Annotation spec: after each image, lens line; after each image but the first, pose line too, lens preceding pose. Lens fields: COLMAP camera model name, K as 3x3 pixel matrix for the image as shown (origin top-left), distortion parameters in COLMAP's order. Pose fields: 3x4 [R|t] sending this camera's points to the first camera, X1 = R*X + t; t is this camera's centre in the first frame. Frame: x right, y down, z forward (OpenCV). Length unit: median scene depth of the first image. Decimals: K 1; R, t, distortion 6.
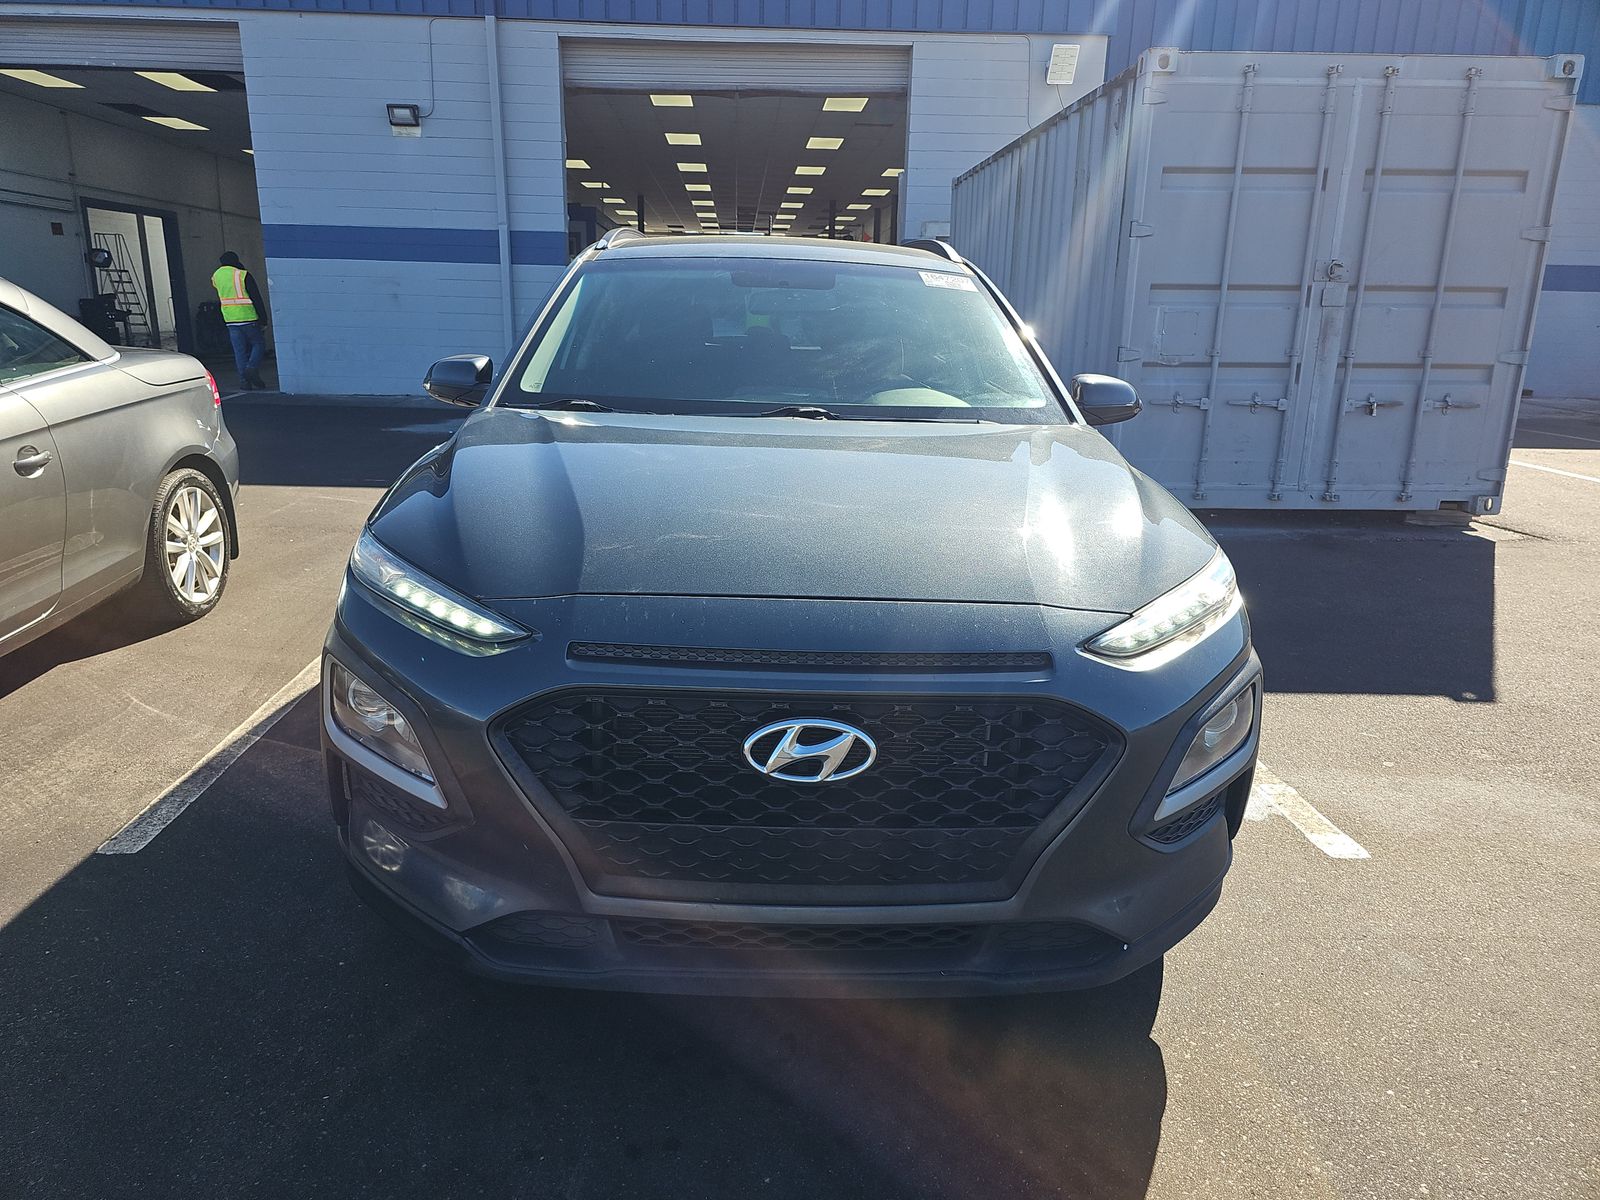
lens RADIAL K [[1052.0, 0, 791.1], [0, 1052.0, 590.9], [0, 0, 1]] dist [0.038952, -0.030796]
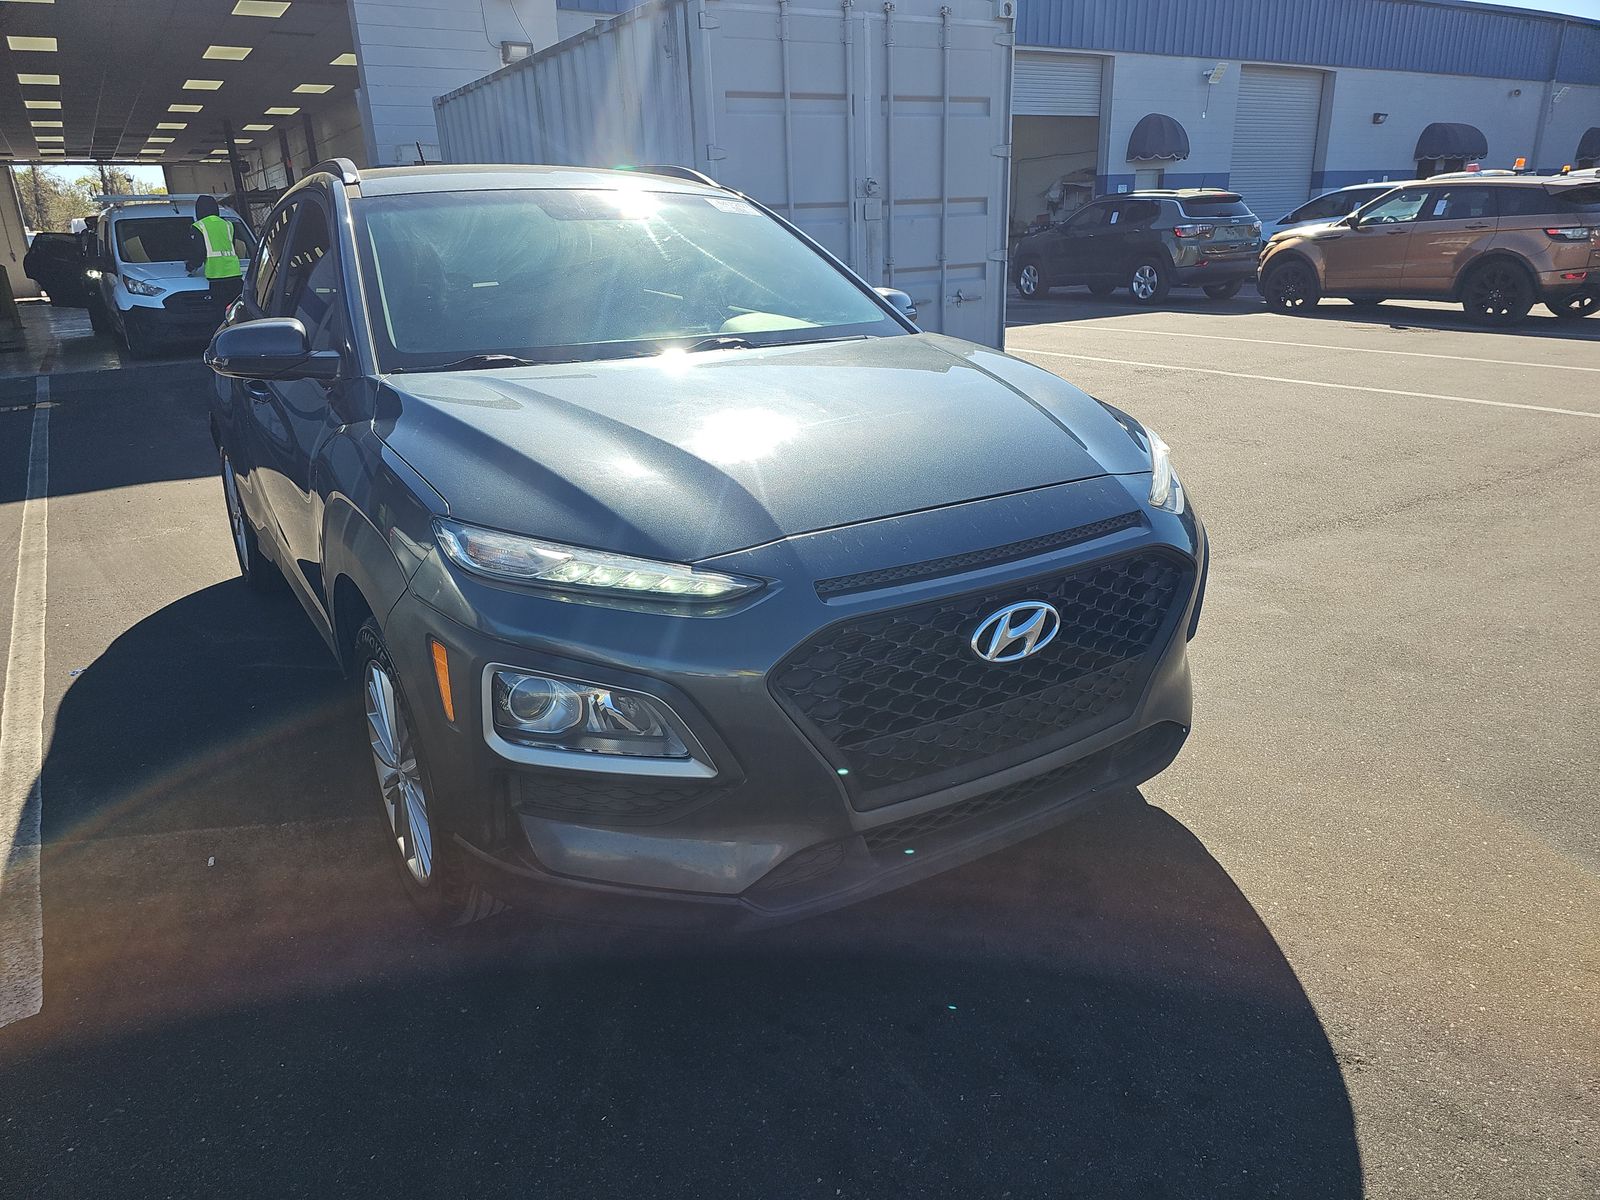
lens RADIAL K [[1052.0, 0, 791.6], [0, 1052.0, 607.3], [0, 0, 1]] dist [0.038952, -0.030796]
pose [[0.860678, -0.217233, 0.460482, -0.187928], [0.180851, 0.975871, 0.122344, -0.015208], [-0.475948, -0.022020, 0.879198, 0.029267]]
